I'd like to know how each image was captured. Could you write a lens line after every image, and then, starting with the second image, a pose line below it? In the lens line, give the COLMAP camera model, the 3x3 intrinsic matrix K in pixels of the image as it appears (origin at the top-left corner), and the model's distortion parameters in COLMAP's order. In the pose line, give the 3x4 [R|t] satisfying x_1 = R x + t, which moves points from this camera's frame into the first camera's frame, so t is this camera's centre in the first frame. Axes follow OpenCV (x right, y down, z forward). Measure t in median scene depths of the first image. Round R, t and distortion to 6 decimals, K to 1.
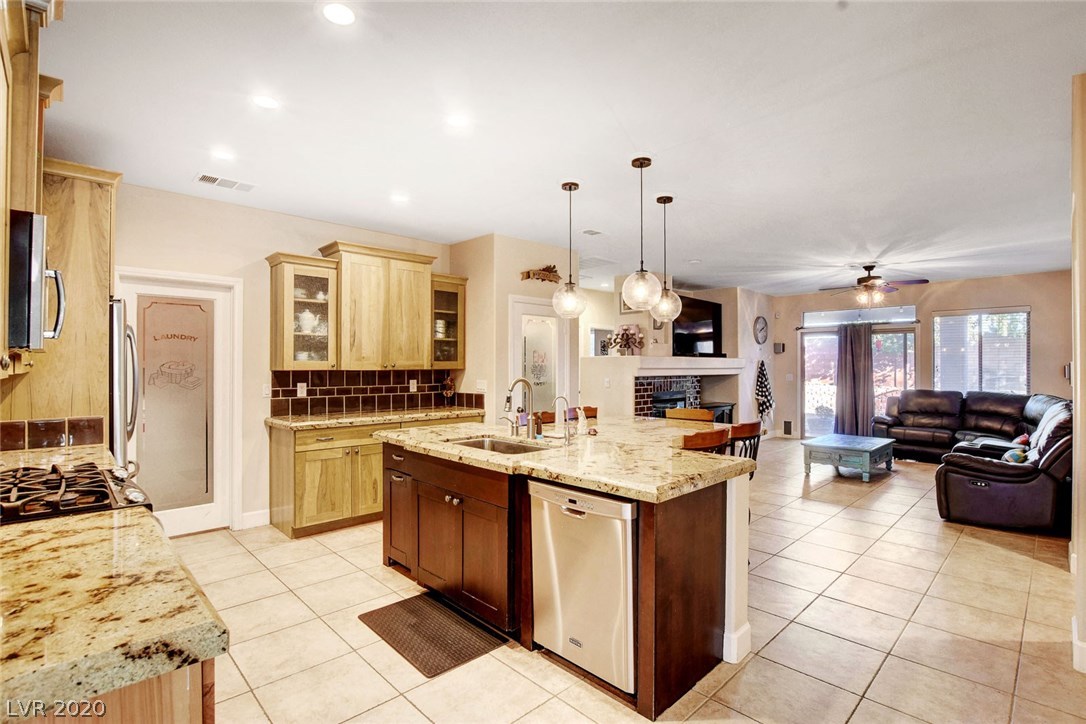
lens RADIAL K [[512.6, 0, 543.0], [0, 512.6, 362.0], [0, 0, 1]] dist [-0.026395, 0.000059]
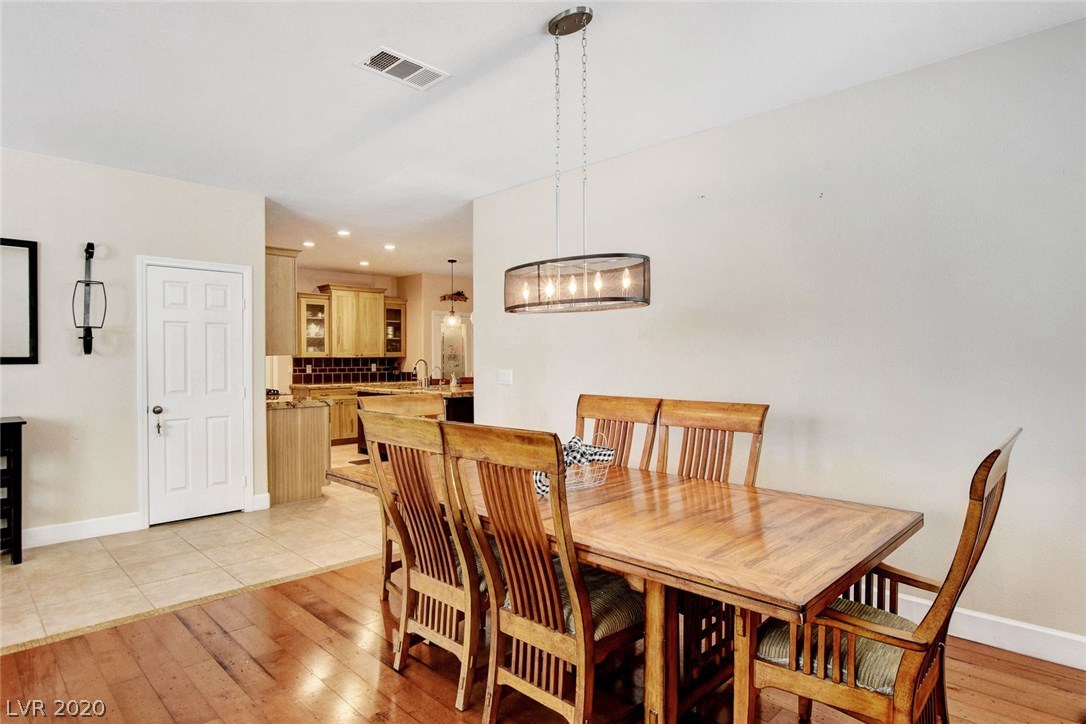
lens RADIAL K [[618.3, 0, 540.9], [0, 618.3, 359.8], [0, 0, 1]] dist [-0.022304, 0.000684]
pose [[0.999916, -0.006606, 0.011163, 0.243583], [0.006524, 0.999952, 0.007356, 0.011176], [-0.011211, -0.007283, 0.999911, -0.920815]]
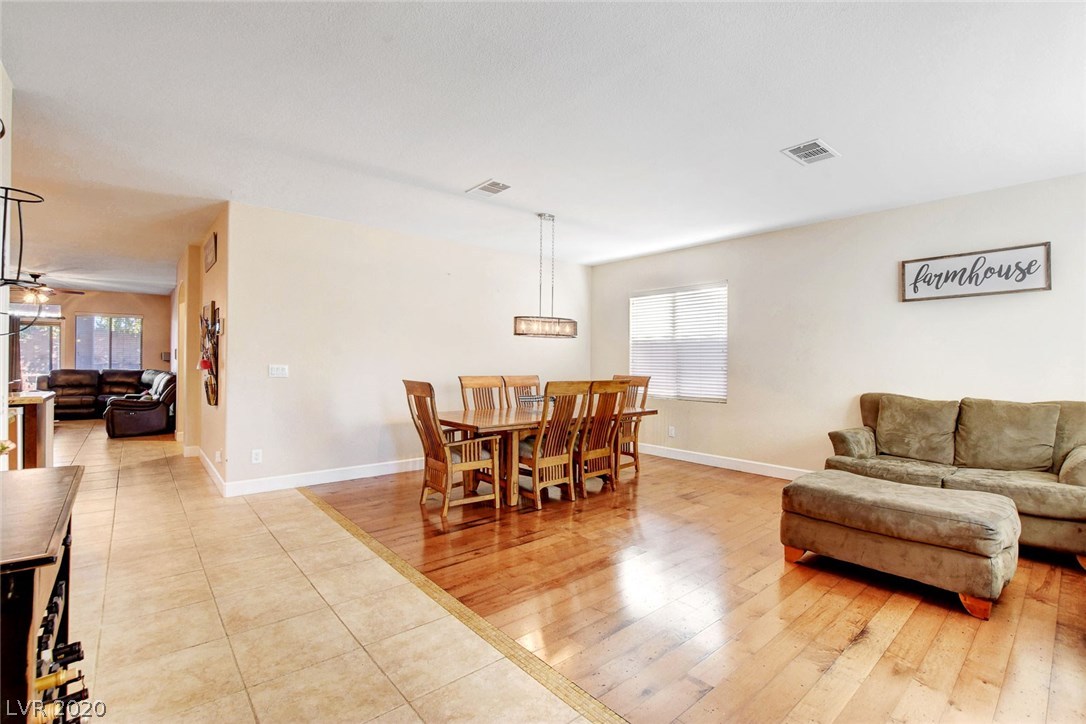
lens RADIAL K [[492.9, 0, 541.6], [0, 492.9, 360.9], [0, 0, 1]] dist [-0.026358, 0.001384]
pose [[0.067762, -0.002697, 0.997698, -0.633103], [-0.012957, 0.999910, 0.003583, 0.016807], [-0.997617, -0.013170, 0.067721, -0.494570]]
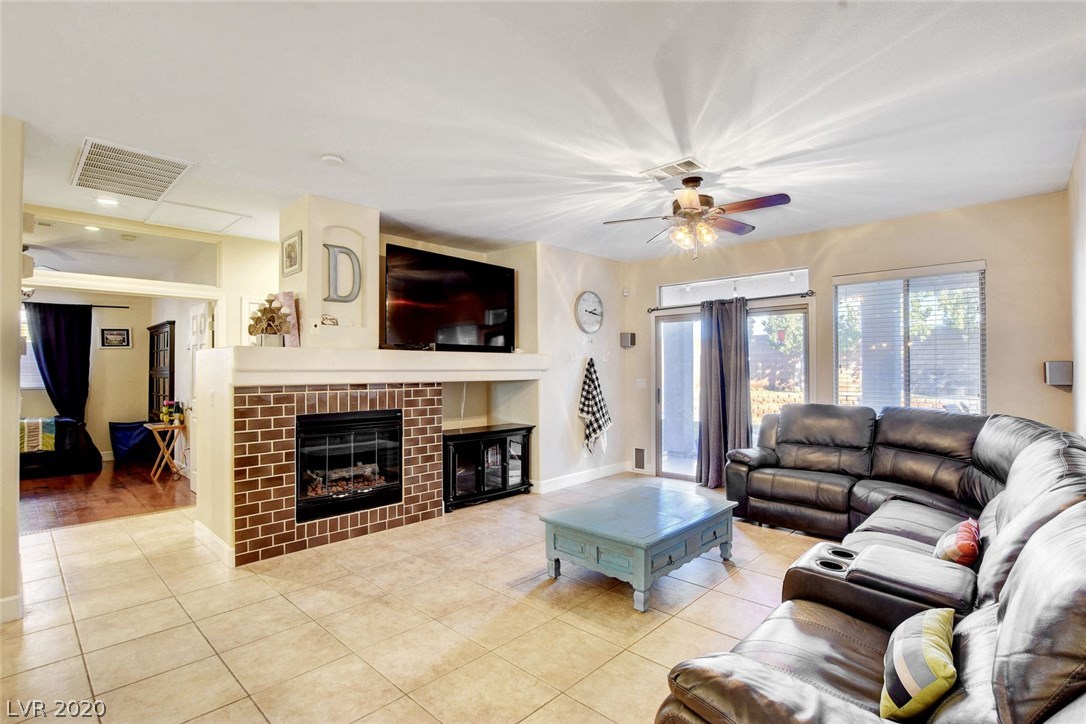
lens RADIAL K [[517.5, 0, 544.3], [0, 517.5, 364.5], [0, 0, 1]] dist [-0.025788, 0.000706]
pose [[0.998894, -0.003944, 0.046863, 0.570790], [0.004098, 0.999987, -0.003189, 0.011841], [-0.046849, 0.003377, 0.998896, 0.572789]]
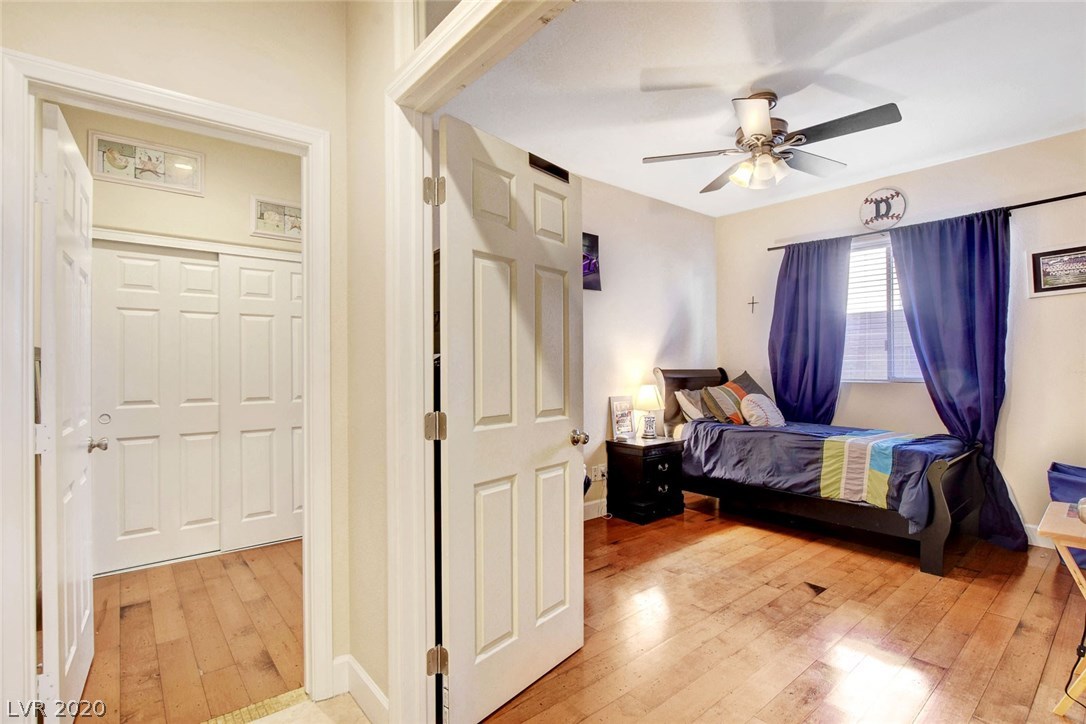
lens RADIAL K [[521.8, 0, 547.8], [0, 521.8, 368.2], [0, 0, 1]] dist [-0.024769, 0.000795]
pose [[-0.070622, 0.005300, -0.997489, 0.106715], [0.010912, 0.999930, 0.004540, 0.036535], [0.997443, -0.010564, -0.070675, 1.445747]]
